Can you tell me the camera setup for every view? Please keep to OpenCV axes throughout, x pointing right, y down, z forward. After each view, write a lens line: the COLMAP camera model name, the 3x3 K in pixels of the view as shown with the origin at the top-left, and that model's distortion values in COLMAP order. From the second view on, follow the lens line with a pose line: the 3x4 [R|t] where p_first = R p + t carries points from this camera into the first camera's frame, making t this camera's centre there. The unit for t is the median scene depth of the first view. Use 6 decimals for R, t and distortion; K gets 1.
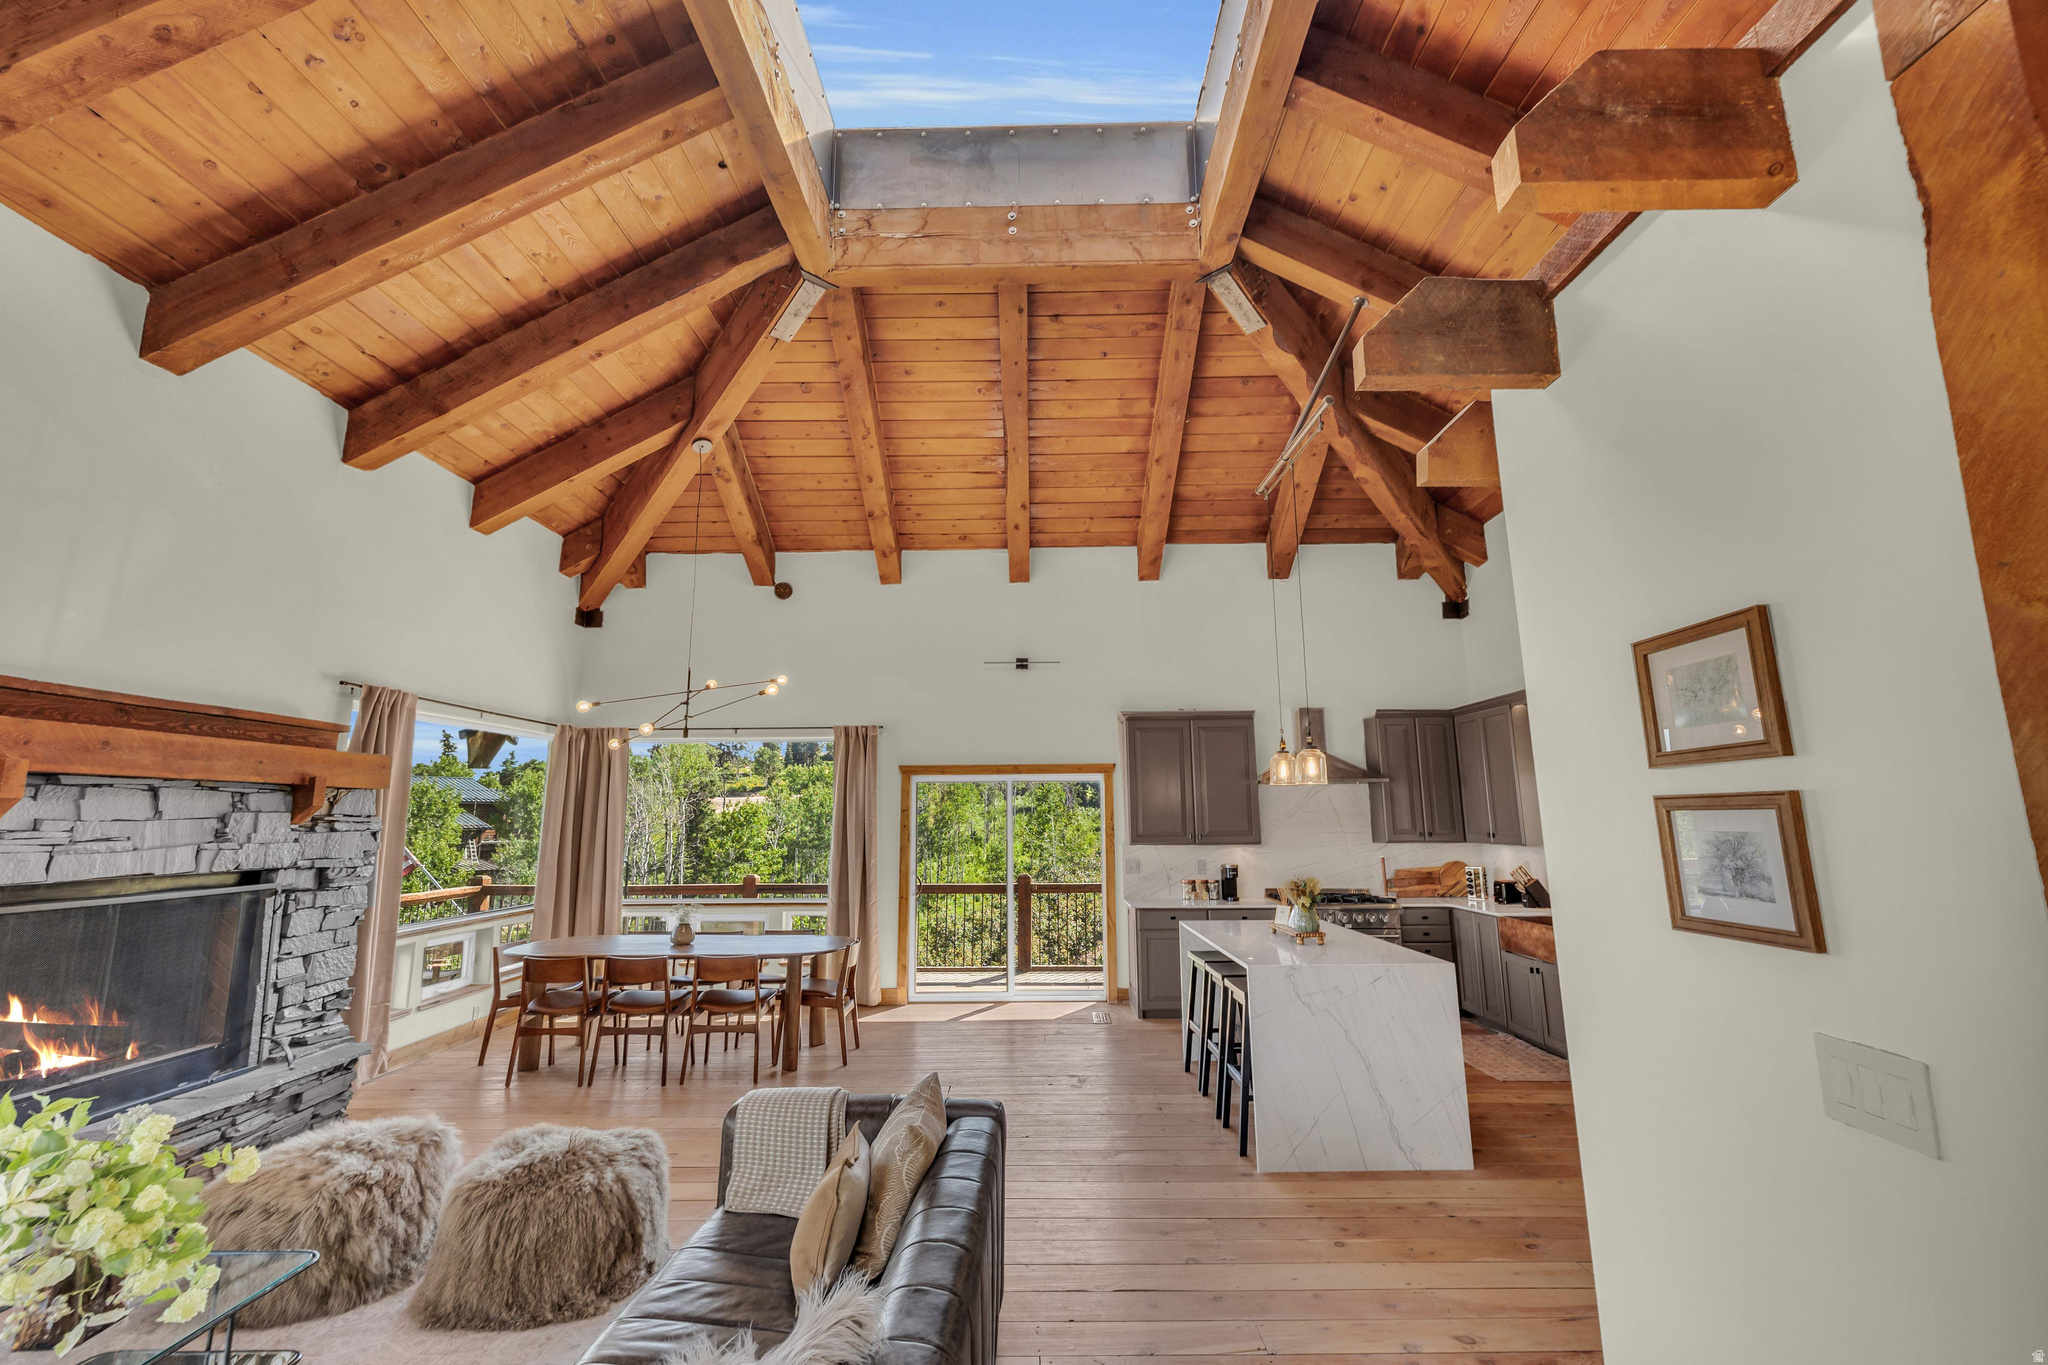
lens RADIAL K [[869.8, 0, 1026.6], [0, 869.8, 674.6], [0, 0, 1]] dist [-0.000785, 0.000657]
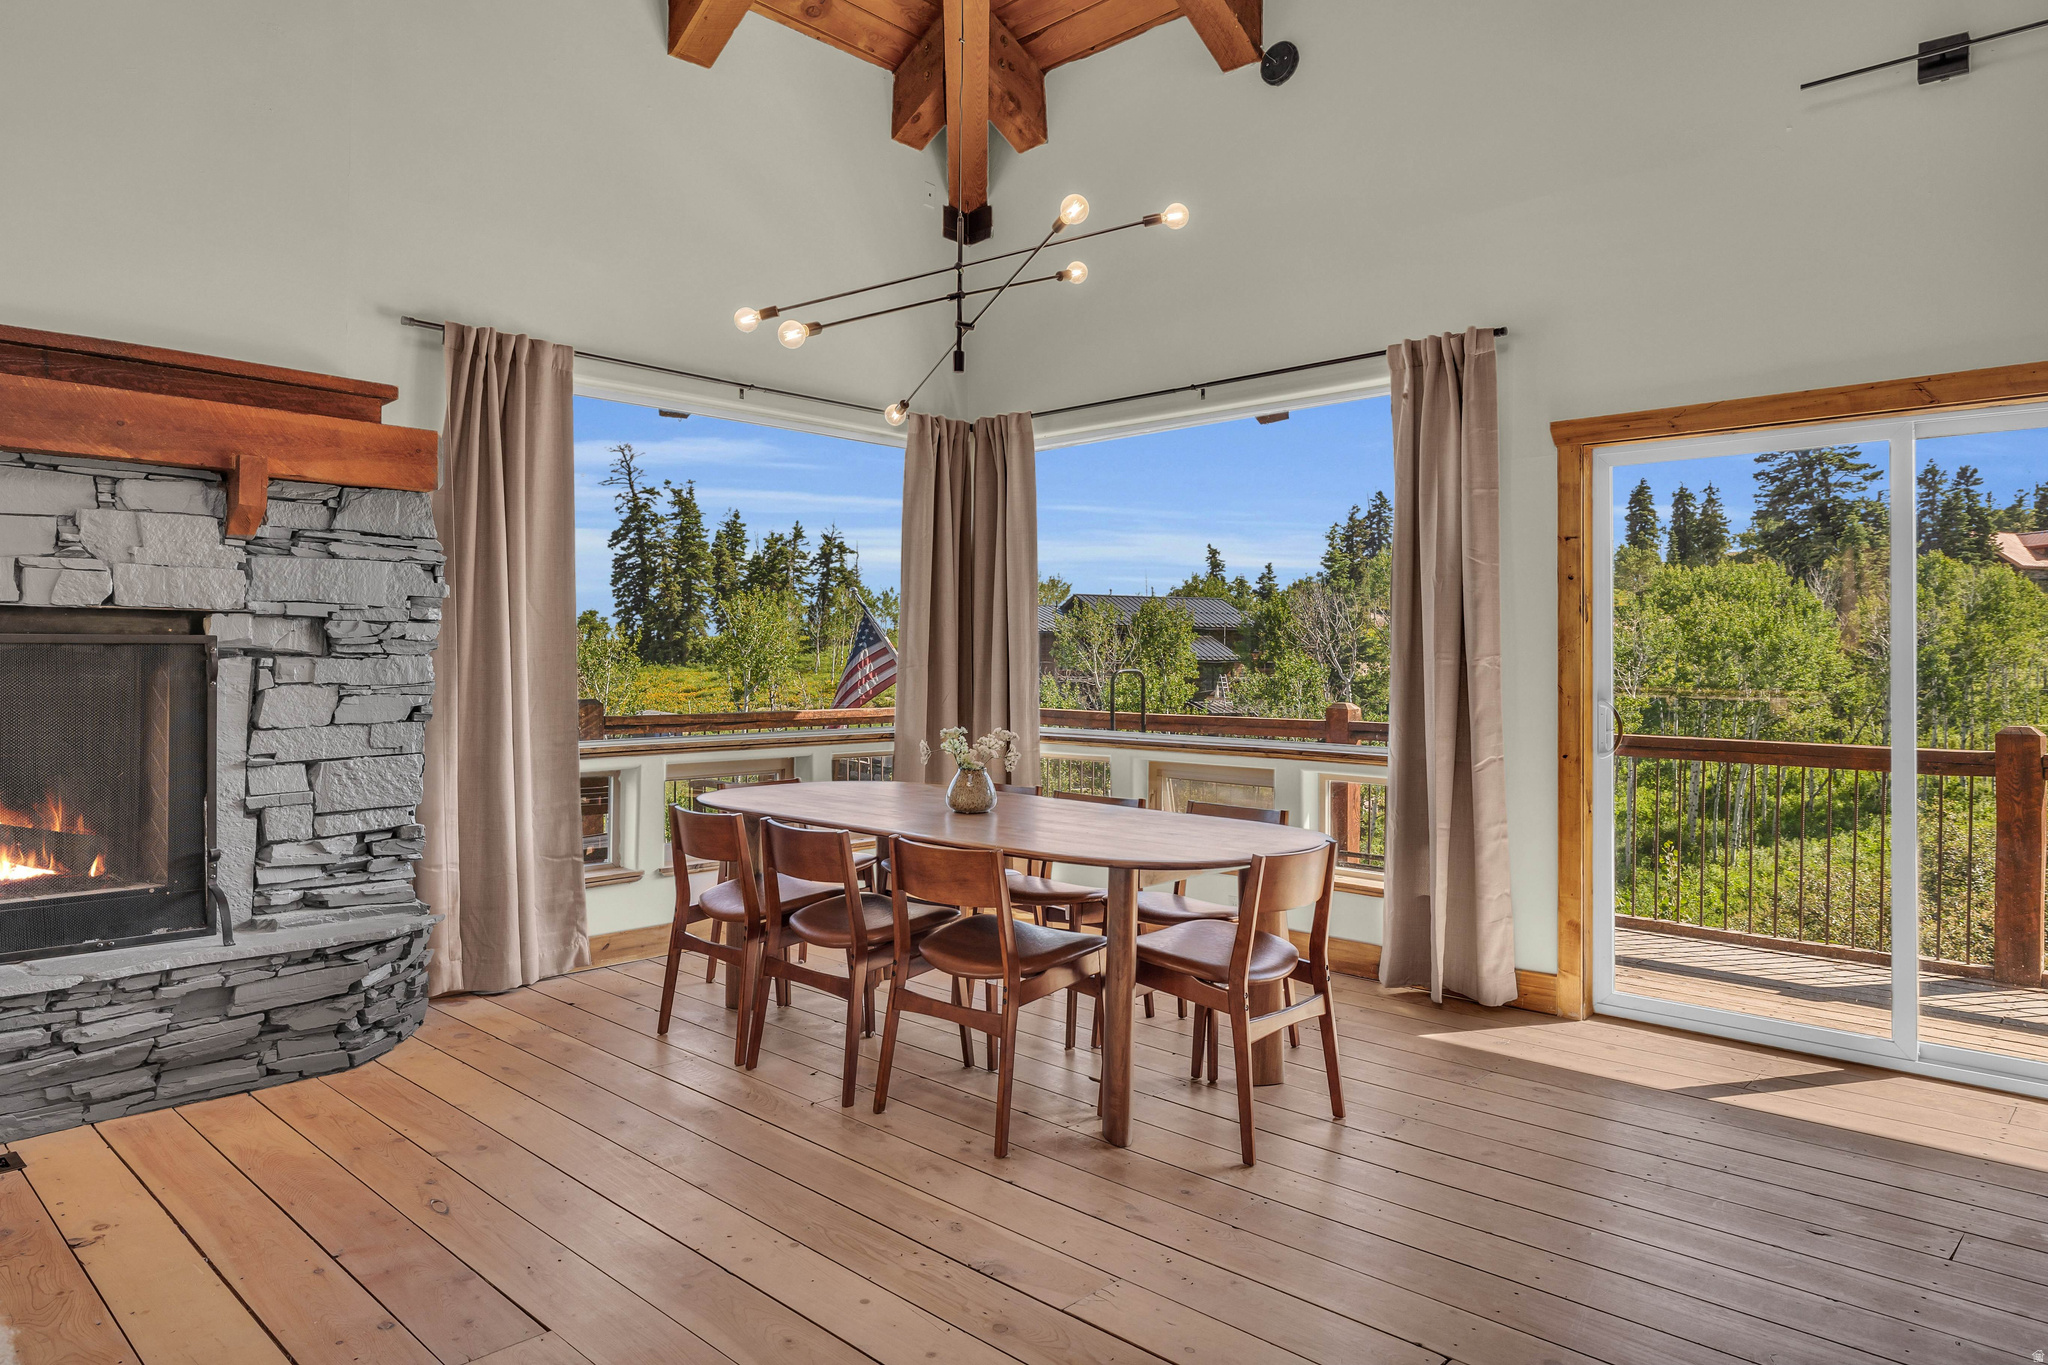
lens RADIAL K [[1253.2, 0, 1016.0], [0, 1253.2, 649.7], [0, 0, 1]] dist [-0.002031, 0.000756]
pose [[0.727362, 0.004811, -0.686237, 0.093656], [0.103017, 0.987879, 0.116117, 0.168277], [0.678478, -0.155153, 0.718050, 0.617931]]
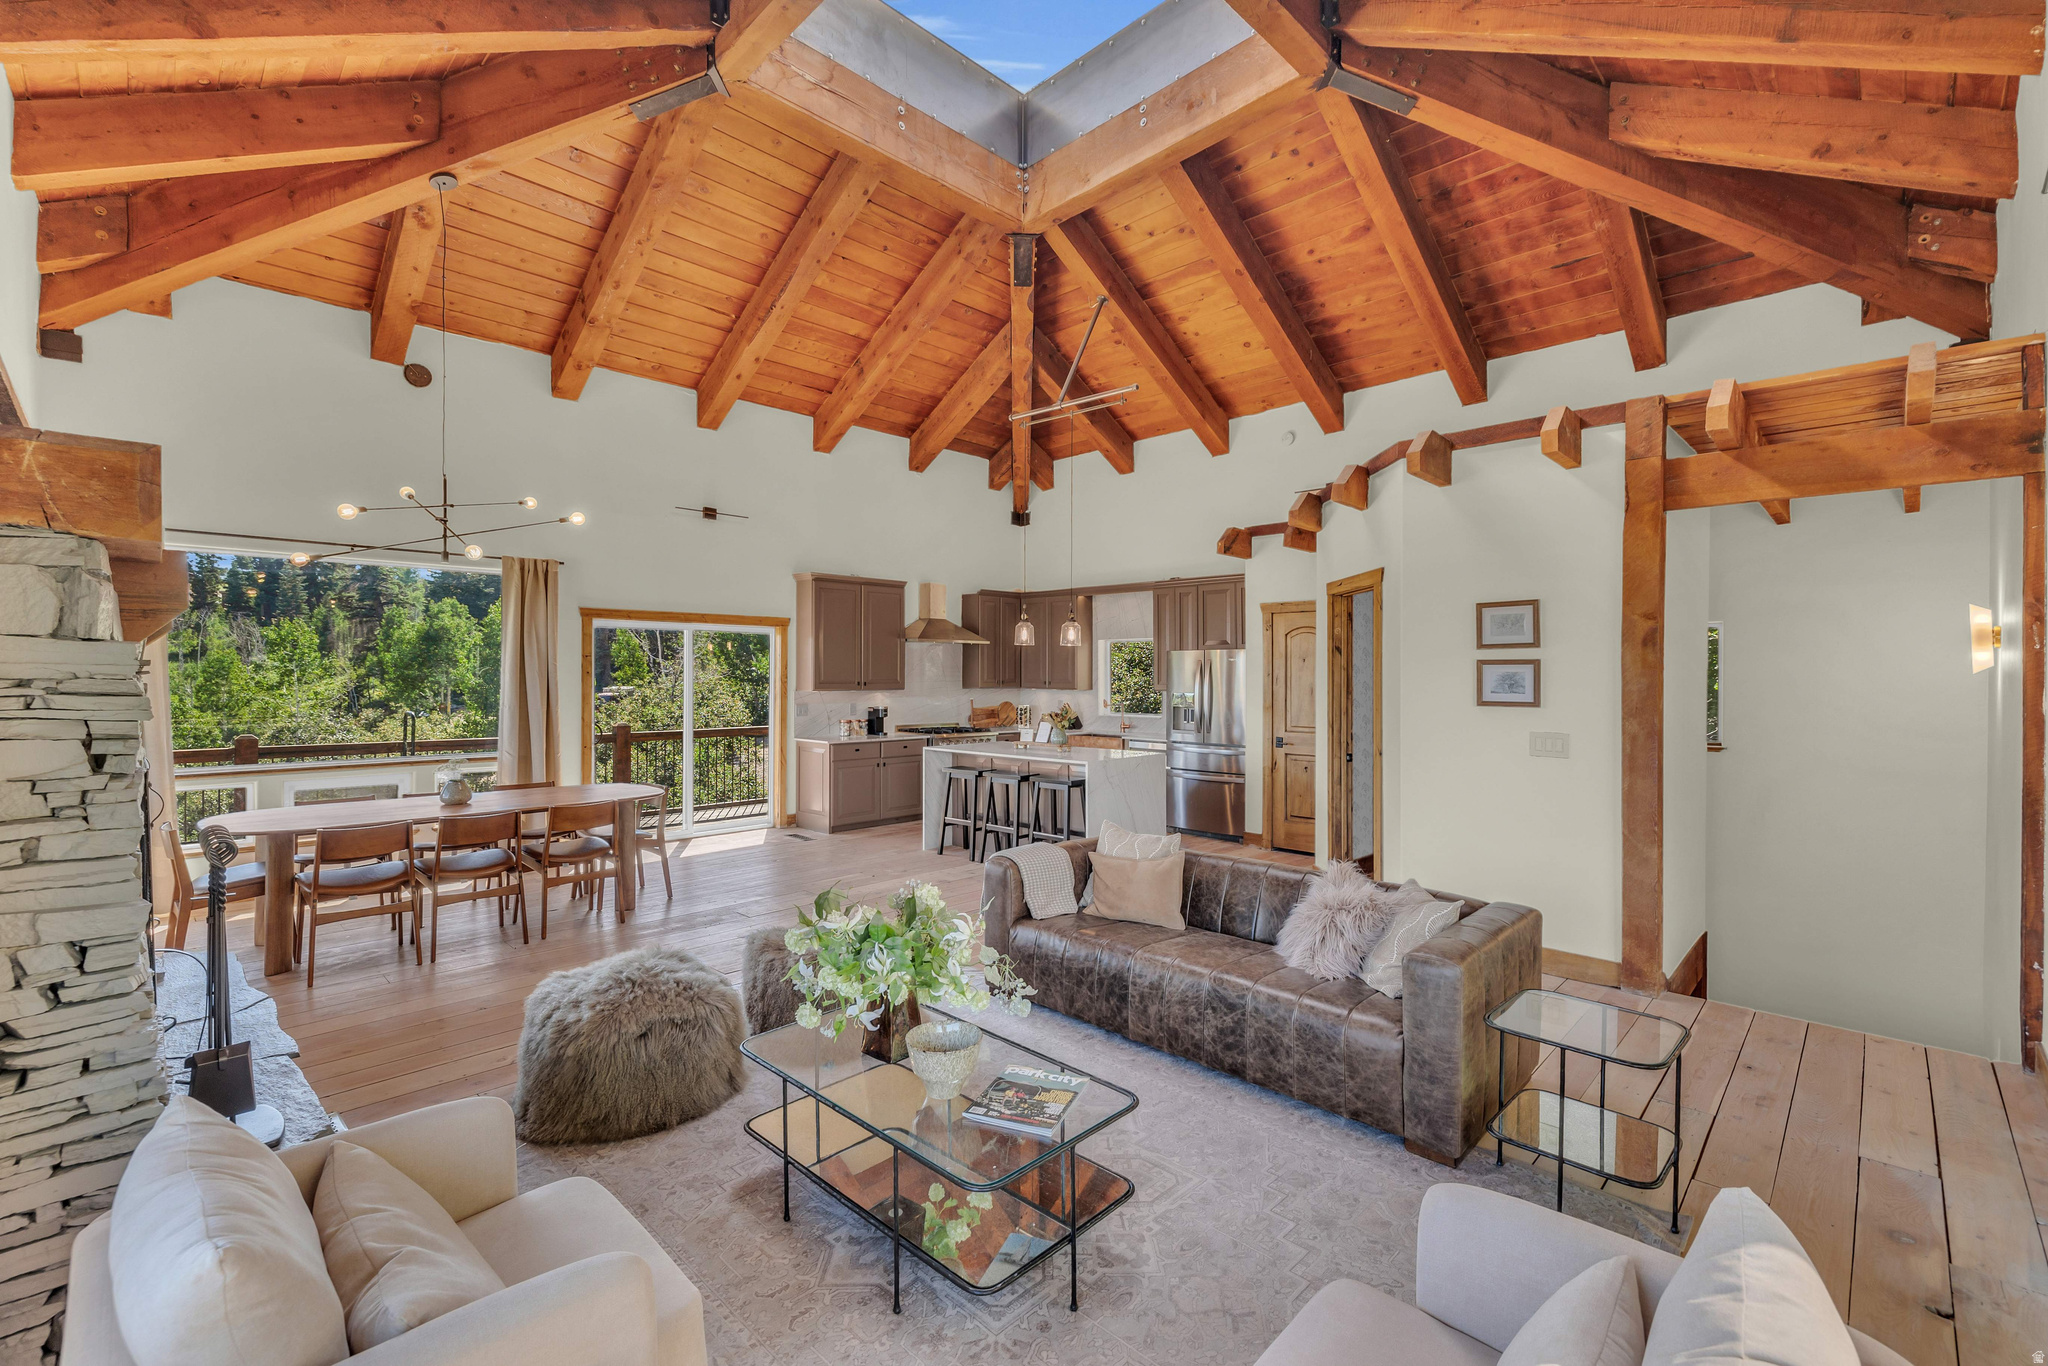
lens RADIAL K [[869.8, 0, 1031.4], [0, 869.8, 685.3], [0, 0, 1]] dist [-0.000785, 0.000657]
pose [[0.692589, -0.000510, 0.721332, -0.705081], [-0.126695, 0.984368, 0.122343, 0.019275], [-0.710119, -0.176123, 0.681698, 0.032747]]
